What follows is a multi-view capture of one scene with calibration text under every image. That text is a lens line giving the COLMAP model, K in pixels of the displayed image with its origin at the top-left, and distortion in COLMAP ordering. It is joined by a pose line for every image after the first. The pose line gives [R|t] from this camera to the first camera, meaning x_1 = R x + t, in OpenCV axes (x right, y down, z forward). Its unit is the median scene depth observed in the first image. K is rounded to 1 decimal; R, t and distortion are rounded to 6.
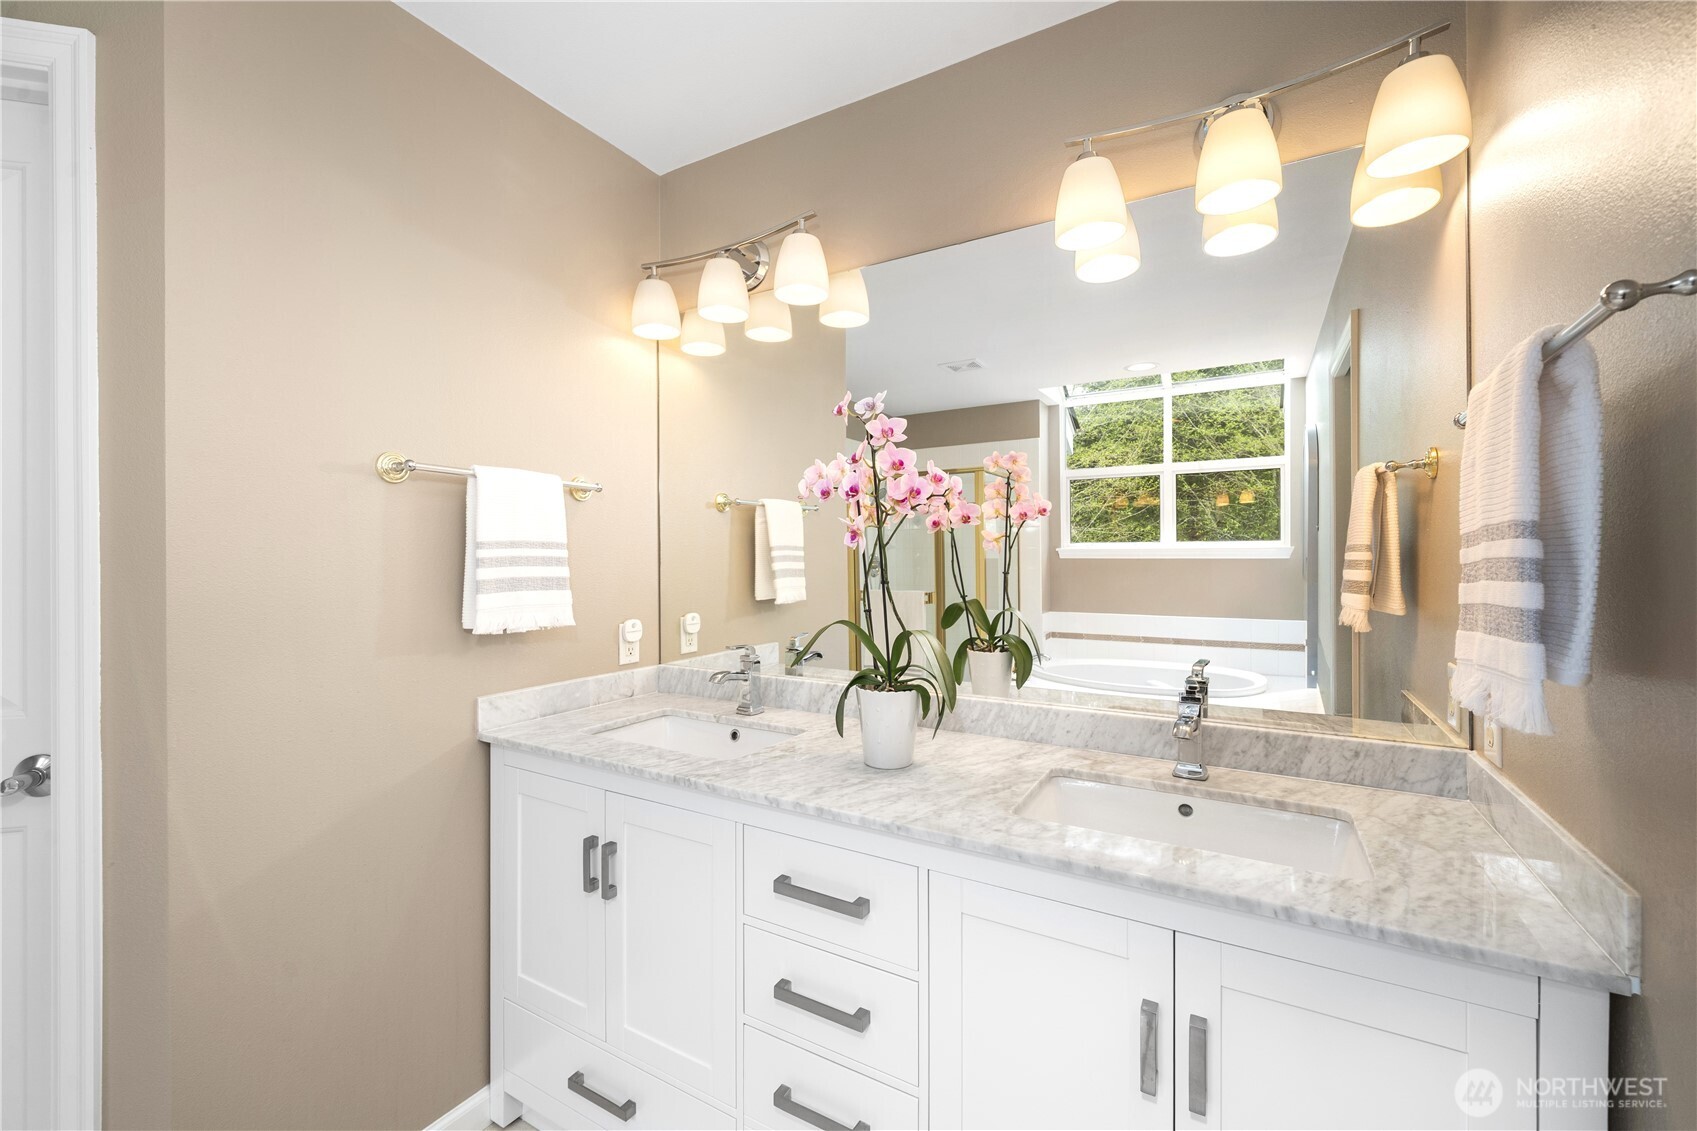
lens RADIAL K [[690.1, 0, 848.5], [0, 690.1, 565.5], [0, 0, 1]] dist [-0.001508, 0.000073]
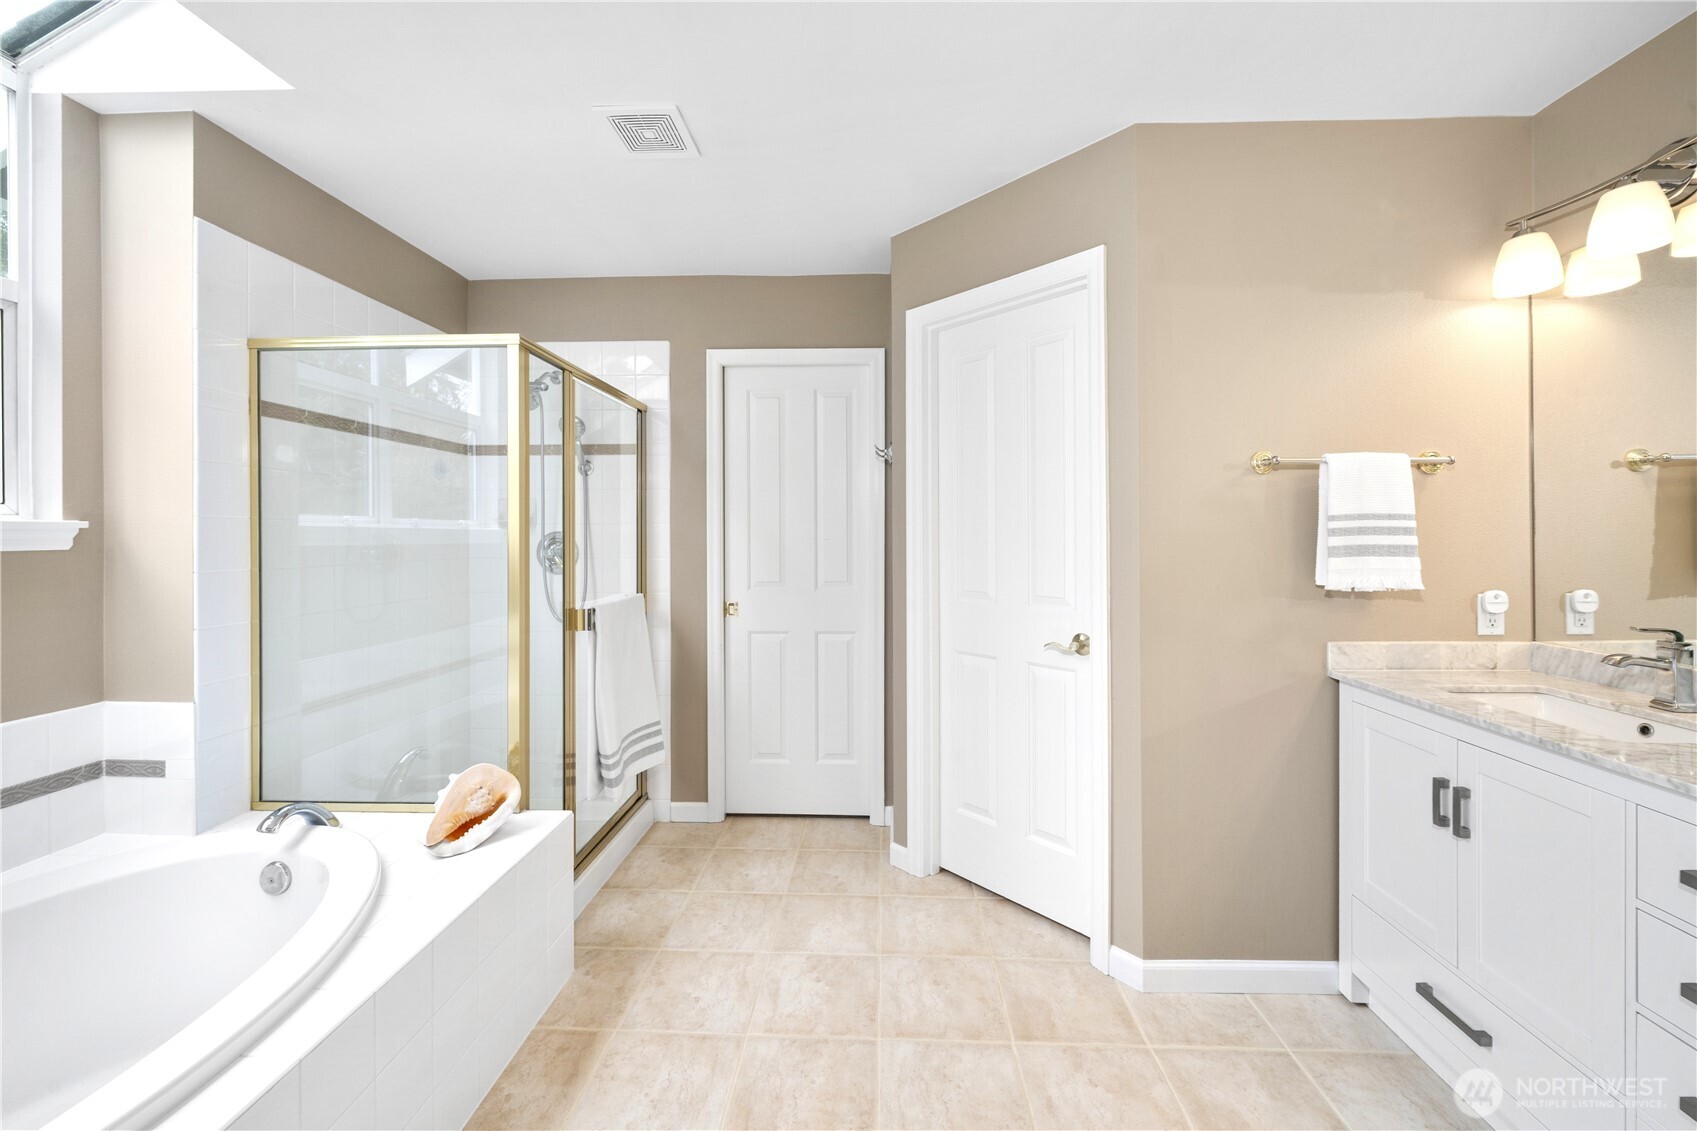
lens RADIAL K [[670.5, 0, 857.3], [0, 670.5, 530.9], [0, 0, 1]] dist [-0.003559, 0.000124]
pose [[0.473130, -0.001721, -0.880991, 0.113426], [-0.003308, 0.999988, -0.003730, 0.000696], [0.880986, 0.004679, 0.473119, -0.294337]]
